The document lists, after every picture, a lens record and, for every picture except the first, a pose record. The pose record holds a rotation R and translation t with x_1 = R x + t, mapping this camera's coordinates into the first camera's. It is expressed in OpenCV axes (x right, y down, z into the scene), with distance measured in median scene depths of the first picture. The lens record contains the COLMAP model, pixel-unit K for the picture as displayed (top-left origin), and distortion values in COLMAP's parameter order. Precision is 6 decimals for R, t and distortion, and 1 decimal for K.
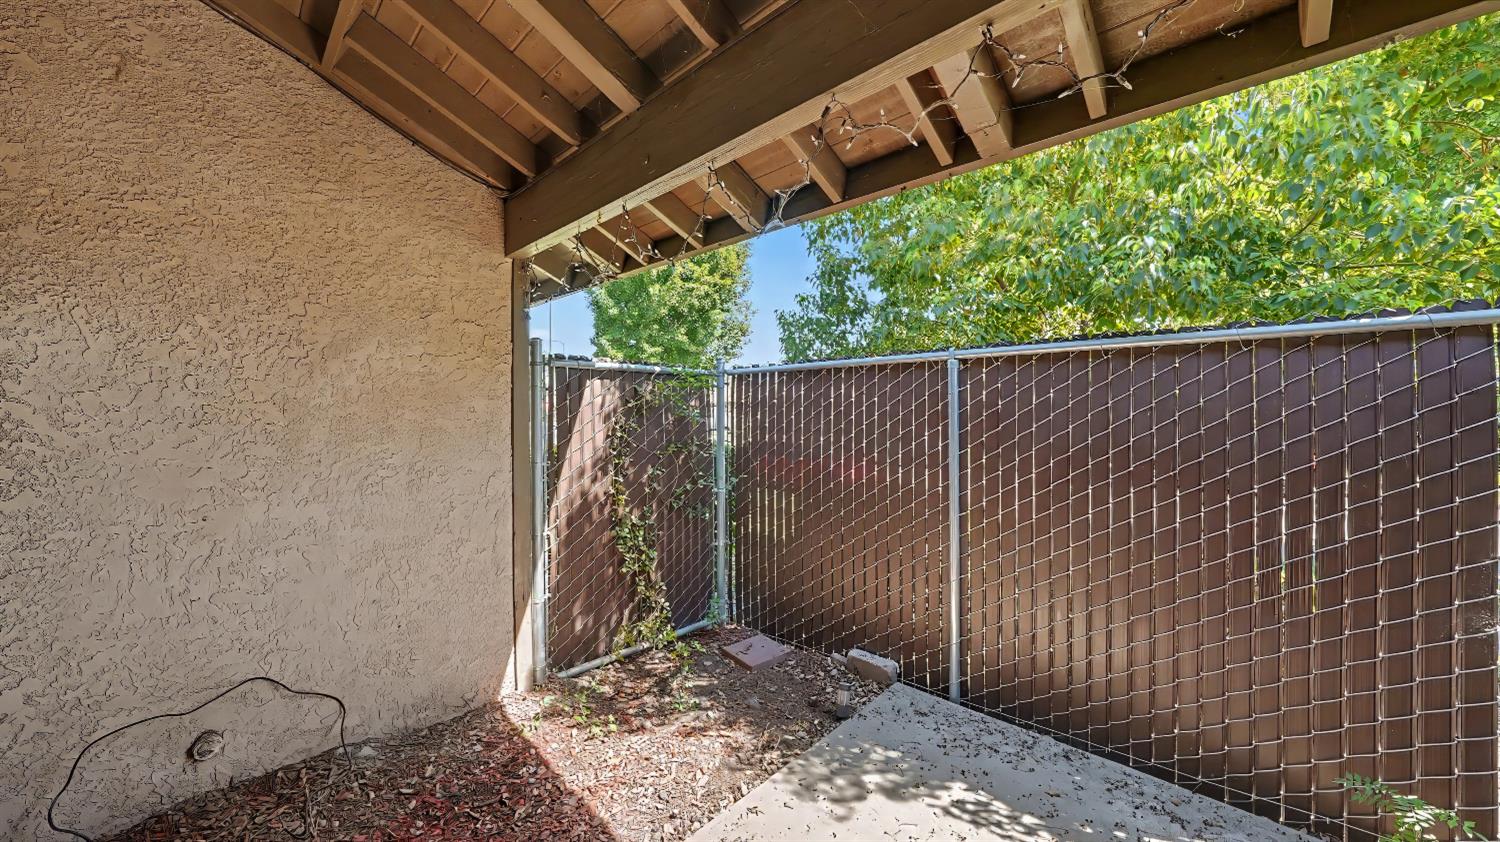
lens RADIAL K [[523.2, 0, 749.8], [0, 523.2, 409.2], [0, 0, 1]] dist [-0.034295, 0.007479]
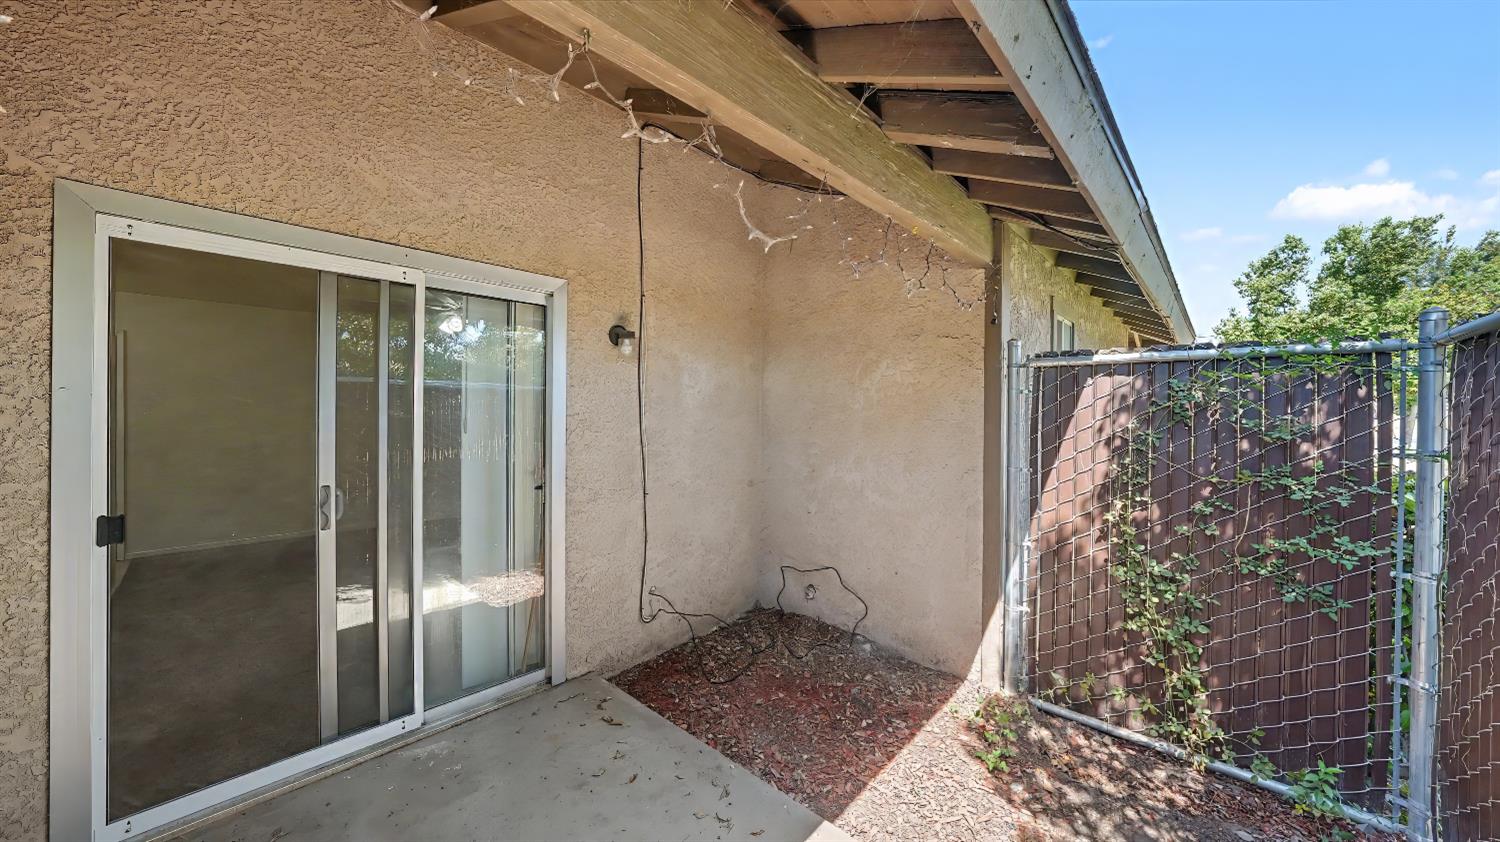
lens RADIAL K [[523.2, 0, 749.8], [0, 523.2, 409.2], [0, 0, 1]] dist [-0.034295, 0.007479]
pose [[0.010929, -0.003047, -0.999936, 0.659630], [-0.005100, 0.999982, -0.003103, -0.000236], [0.999927, 0.005133, 0.010913, 0.583613]]
